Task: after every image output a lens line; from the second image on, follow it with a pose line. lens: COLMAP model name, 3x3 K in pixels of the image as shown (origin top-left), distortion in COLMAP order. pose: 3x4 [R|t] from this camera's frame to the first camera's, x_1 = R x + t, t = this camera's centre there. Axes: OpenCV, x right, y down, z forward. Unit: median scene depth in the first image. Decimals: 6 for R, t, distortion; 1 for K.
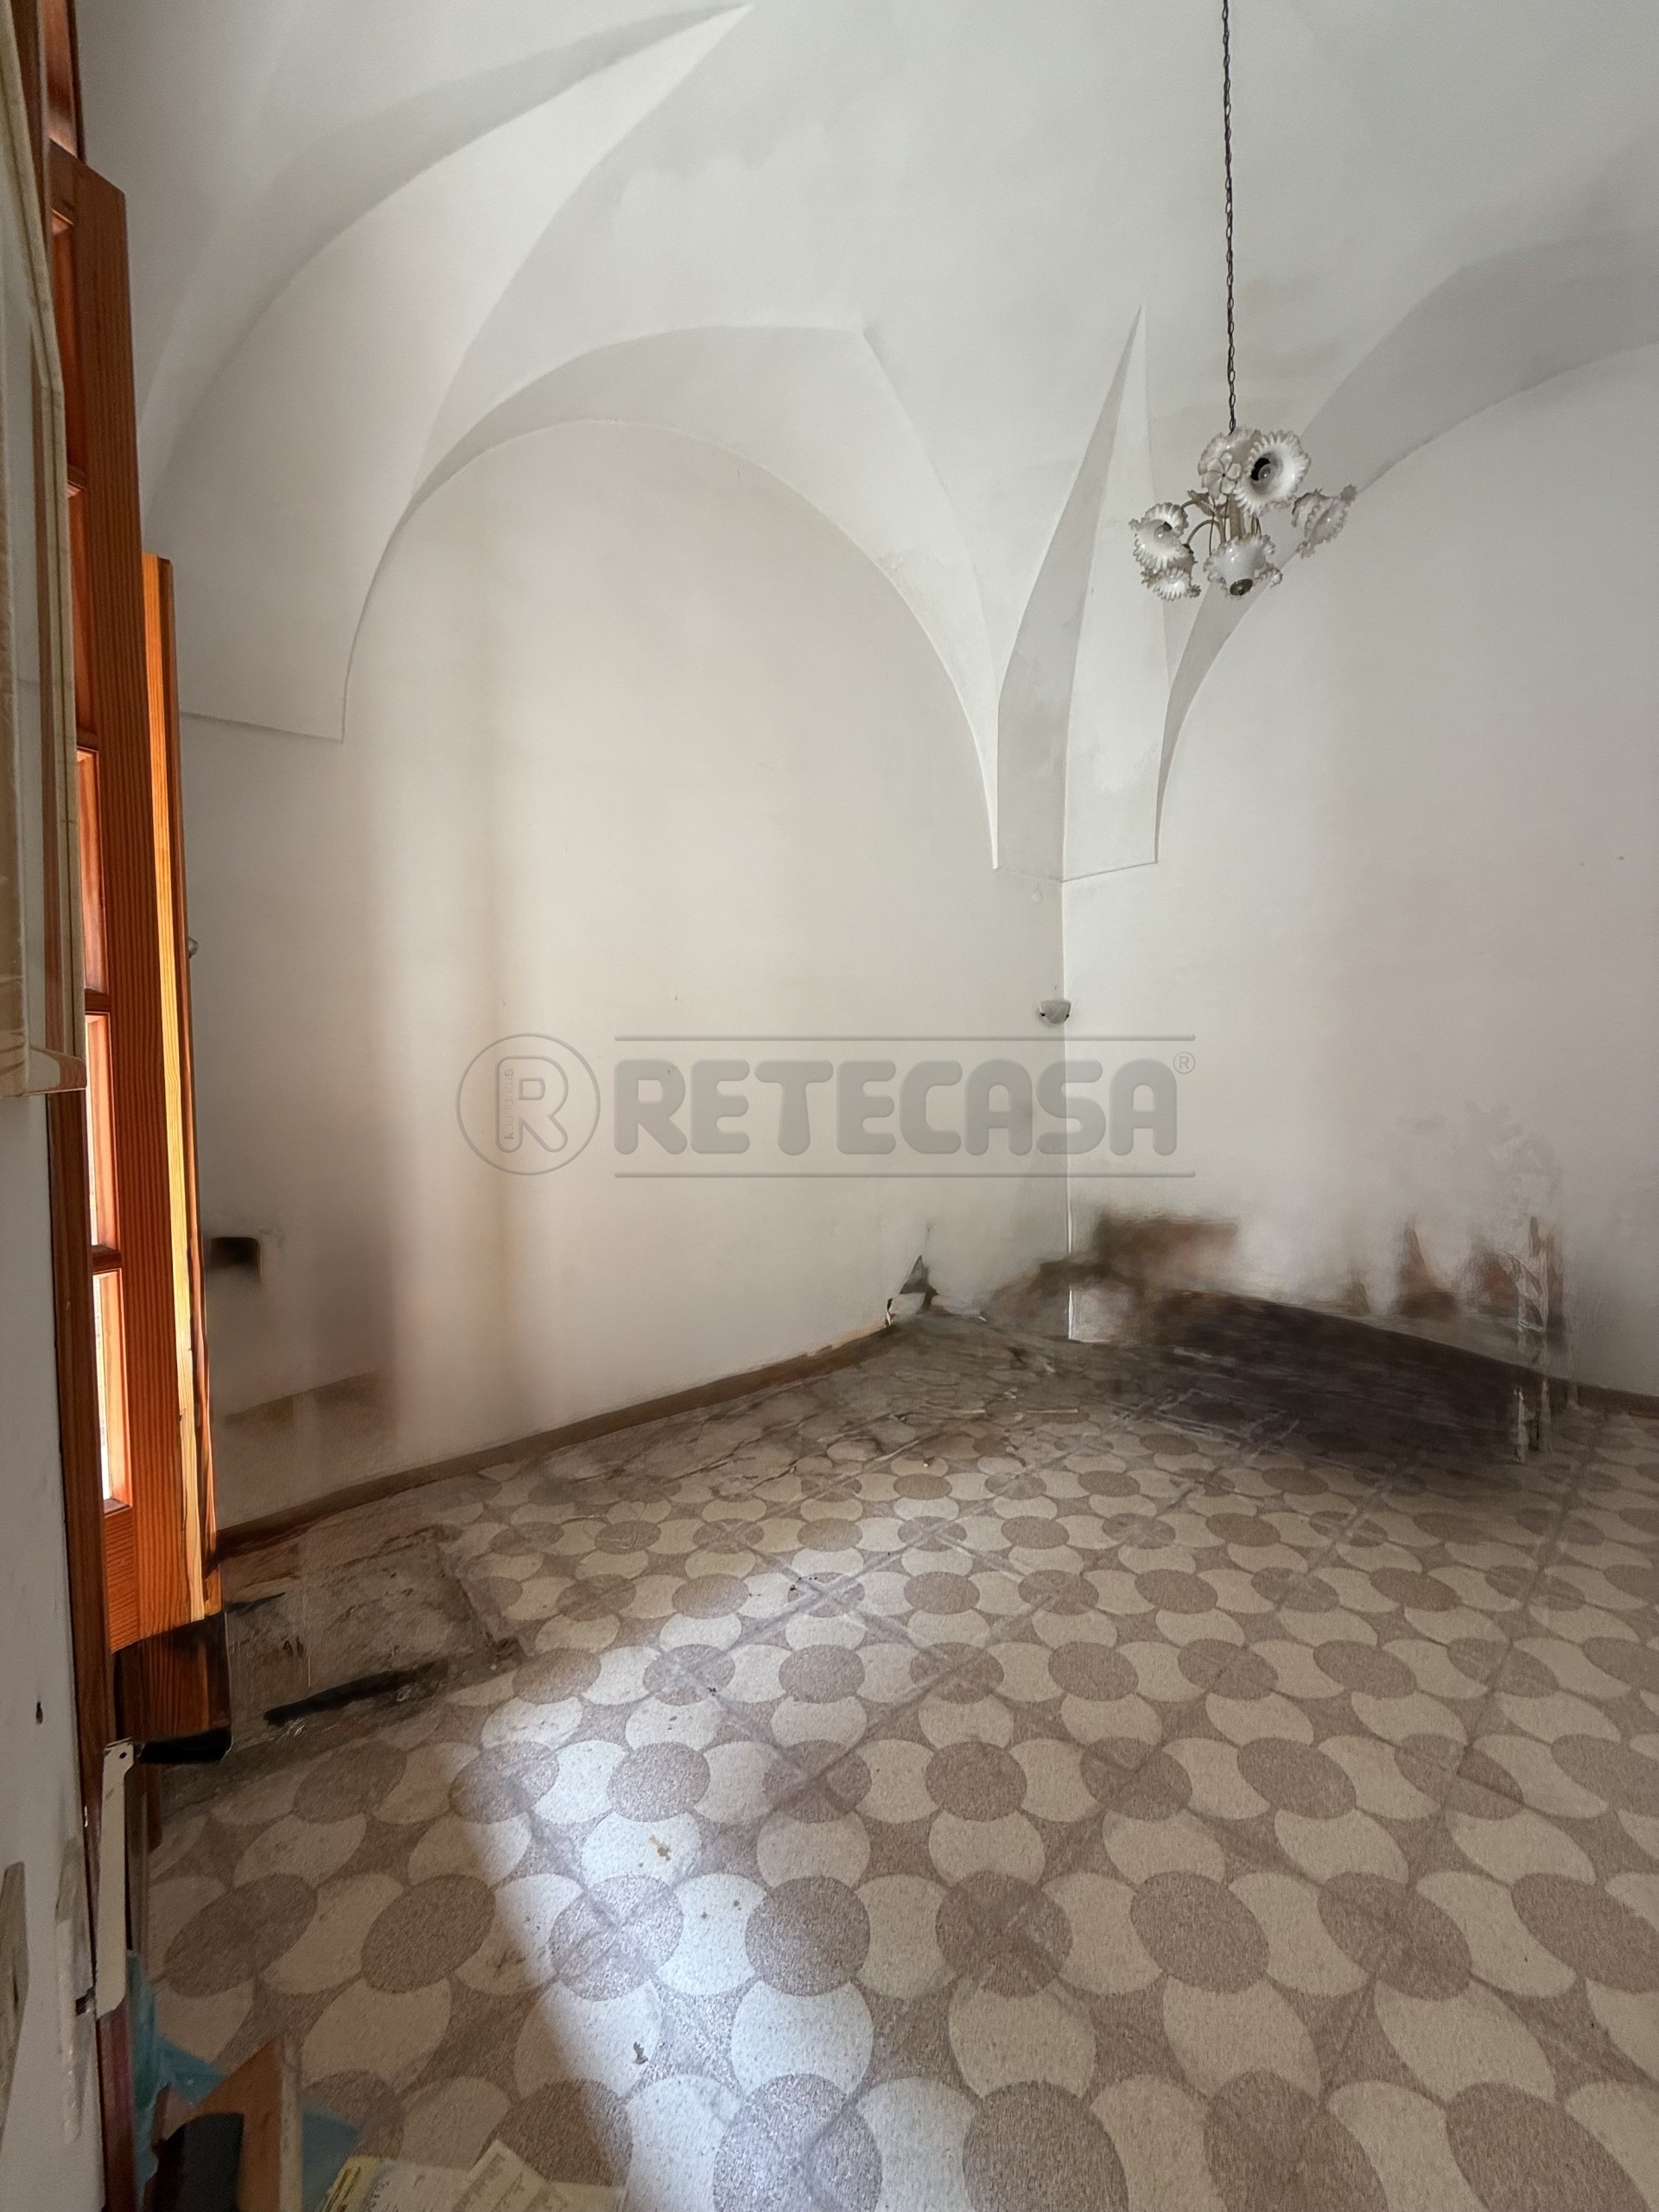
lens RADIAL K [[875.1, 0, 831.9], [0, 875.1, 1103.3], [0, 0, 1]] dist [-0.000153, -0.000007]
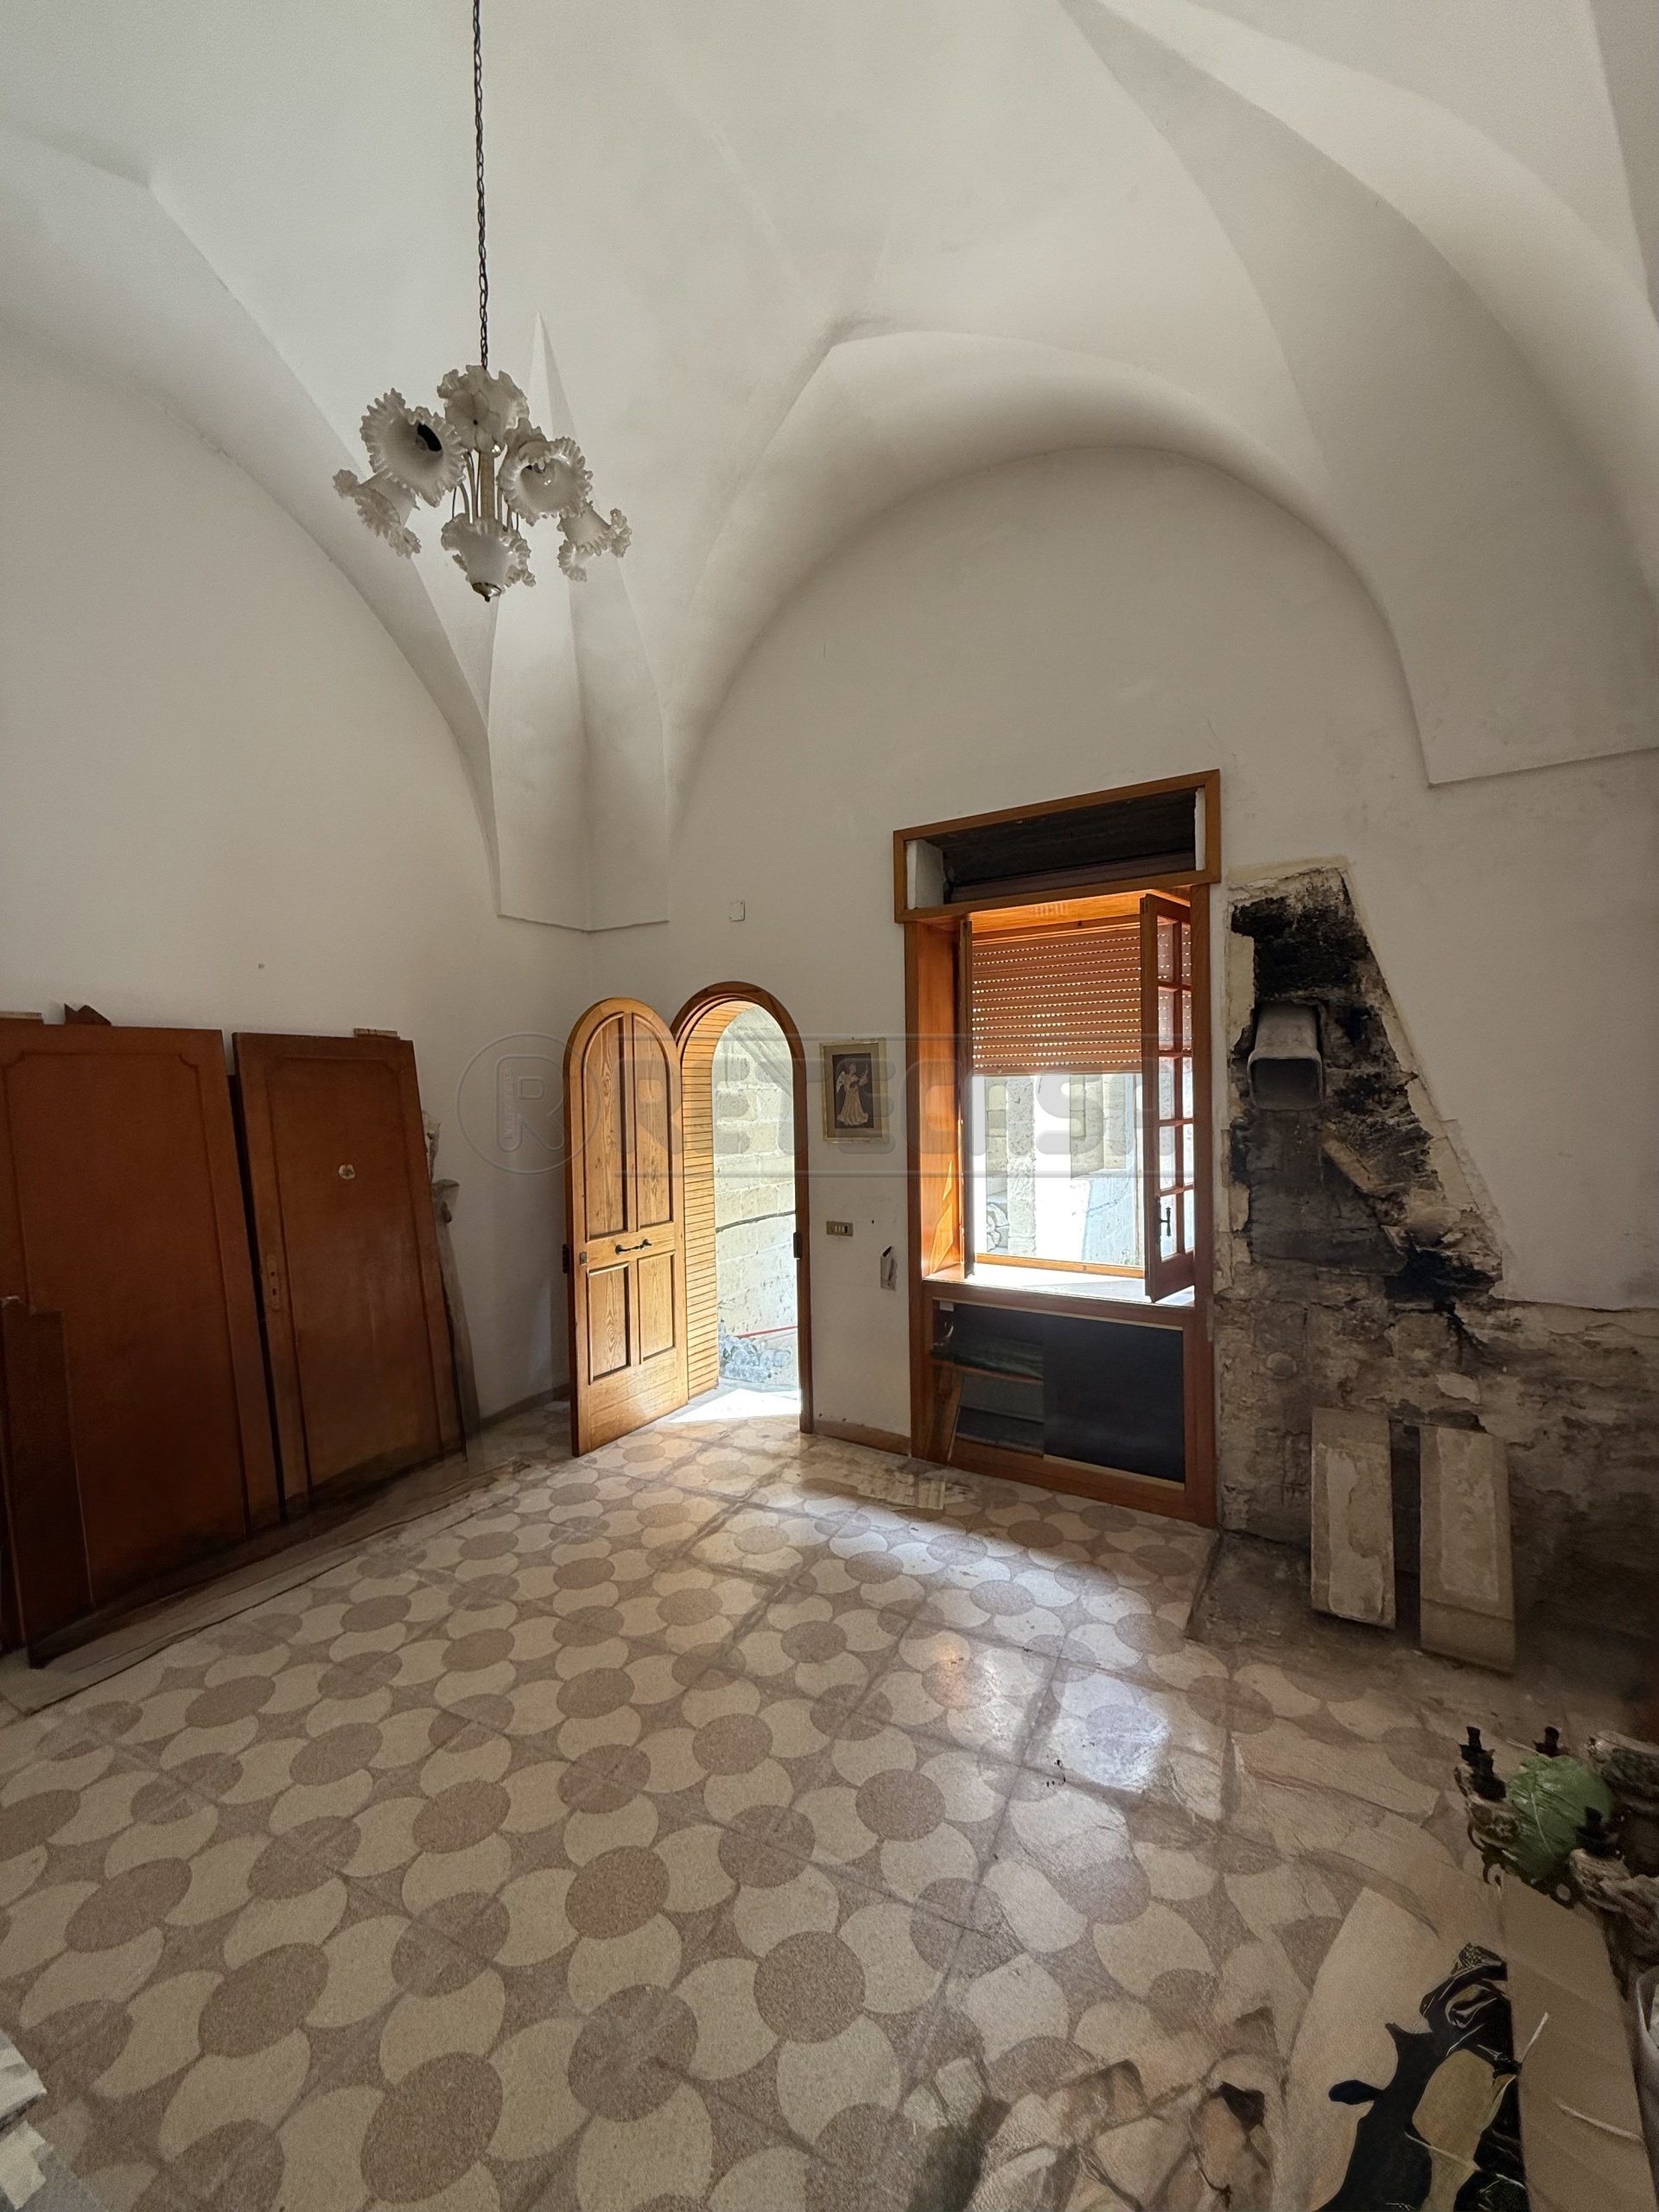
lens RADIAL K [[875.1, 0, 836.6], [0, 875.1, 1099.3], [0, 0, 1]] dist [-0.000153, -0.000007]
pose [[-0.934768, 0.045716, -0.352306, 0.501525], [0.033037, 0.998575, 0.041920, -0.174734], [0.353720, 0.027546, -0.934946, 1.954750]]
